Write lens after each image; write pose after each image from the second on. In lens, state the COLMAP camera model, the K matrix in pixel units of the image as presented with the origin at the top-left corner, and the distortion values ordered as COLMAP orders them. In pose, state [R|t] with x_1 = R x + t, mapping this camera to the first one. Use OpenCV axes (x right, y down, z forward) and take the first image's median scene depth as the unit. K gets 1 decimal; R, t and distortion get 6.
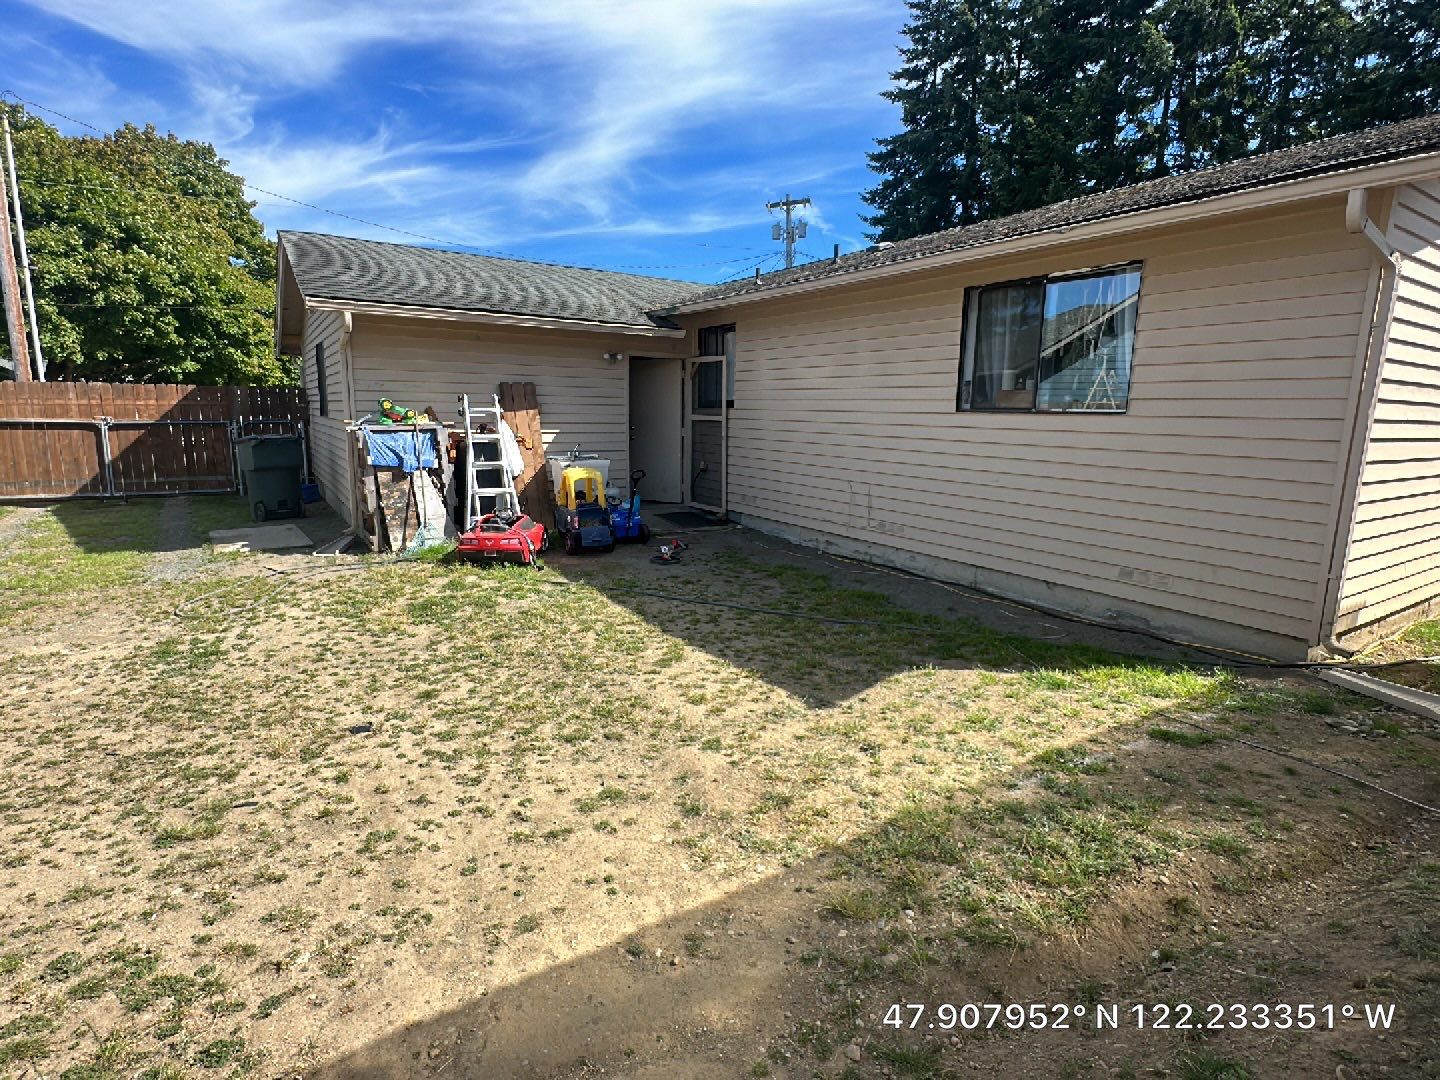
lens RADIAL K [[731.7, 0, 720.0], [0, 731.7, 540.0], [0, 0, 1]] dist [-0.002966, 0.000686]
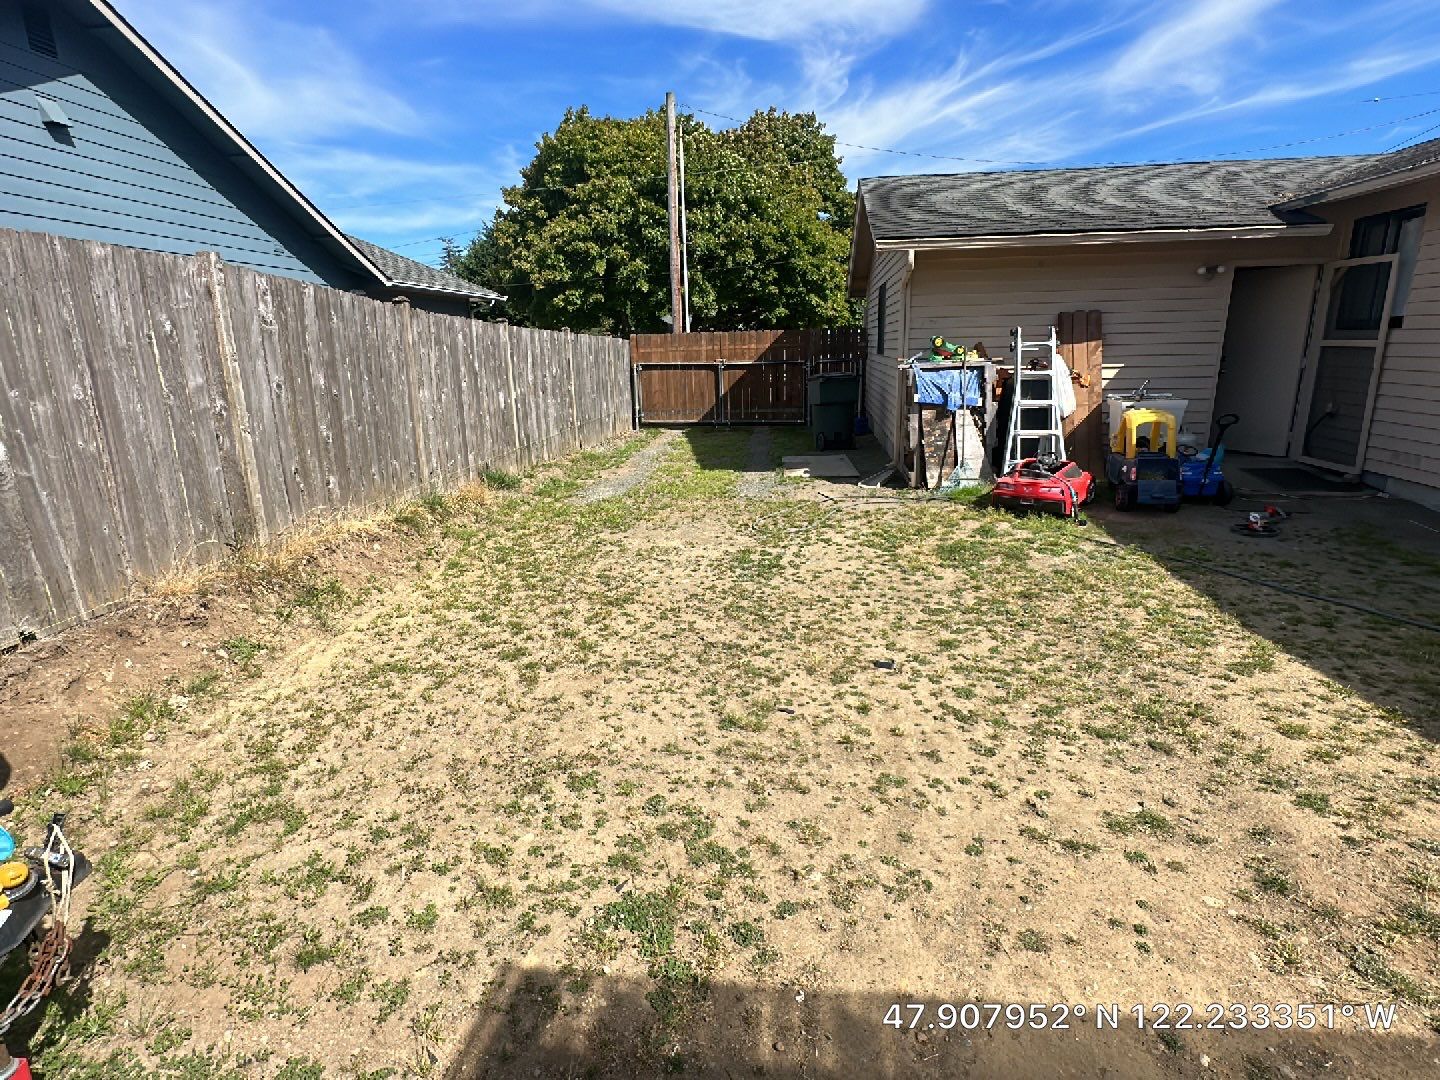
lens RADIAL K [[731.7, 0, 720.0], [0, 731.7, 540.0], [0, 0, 1]] dist [-0.002966, 0.000686]
pose [[0.765770, 0.133235, -0.629162, -0.028648], [-0.077264, 0.990278, 0.115667, -0.014241], [0.638456, -0.039963, 0.768620, 0.043717]]
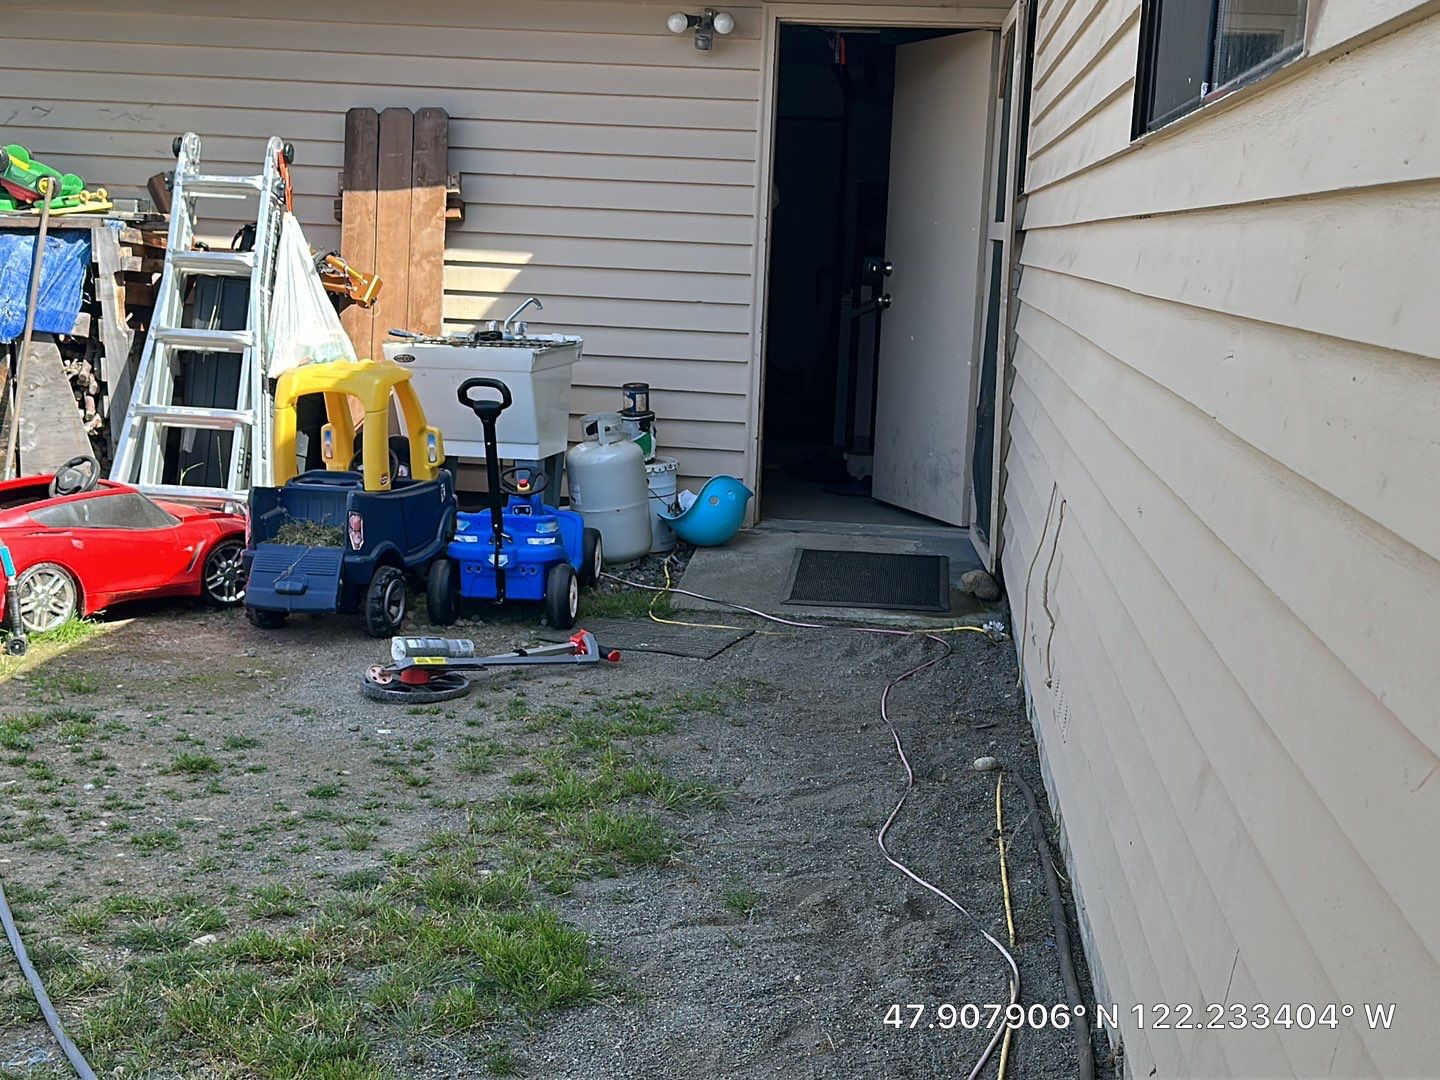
lens RADIAL K [[1994.2, 0, 690.6], [0, 1994.2, 541.6], [0, 0, 1]] dist [0.169137, -0.039305]
pose [[0.788974, 0.100691, -0.606120, 0.741094], [-0.134747, 0.990821, -0.010799, -0.046606], [0.599469, 0.090193, 0.795300, 0.646089]]
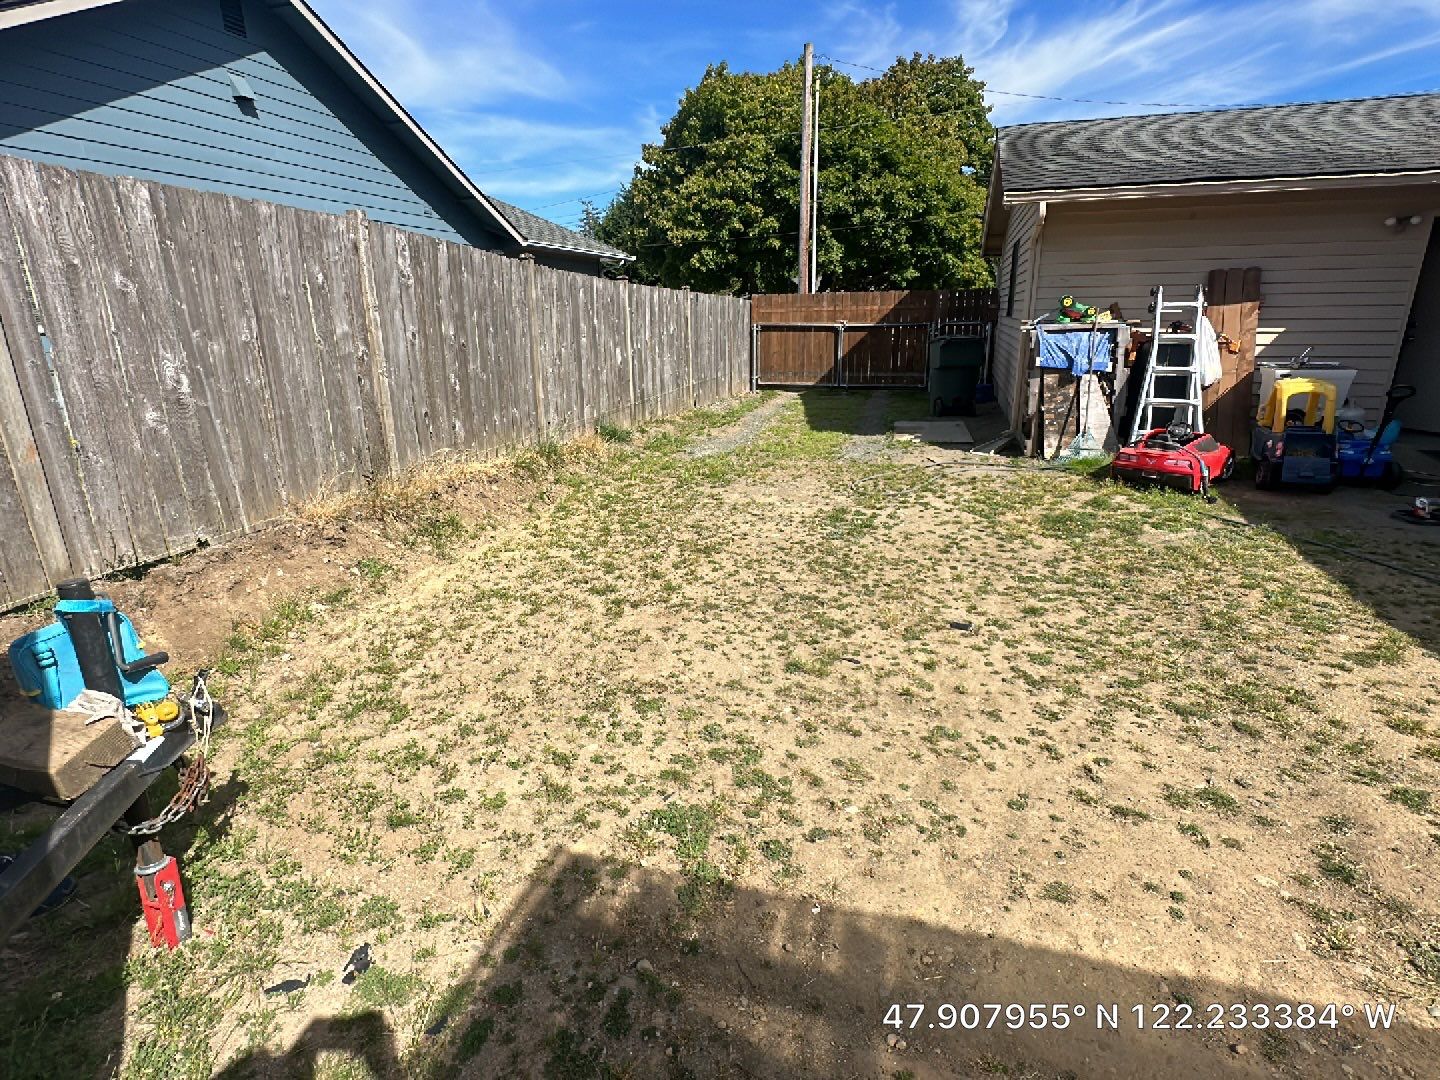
lens RADIAL K [[731.7, 0, 720.0], [0, 731.7, 540.0], [0, 0, 1]] dist [-0.002966, 0.000686]
pose [[0.645736, 0.204409, -0.735691, 0.017466], [-0.108792, 0.978301, 0.176328, -0.003375], [0.755770, -0.033825, 0.653962, 0.055423]]
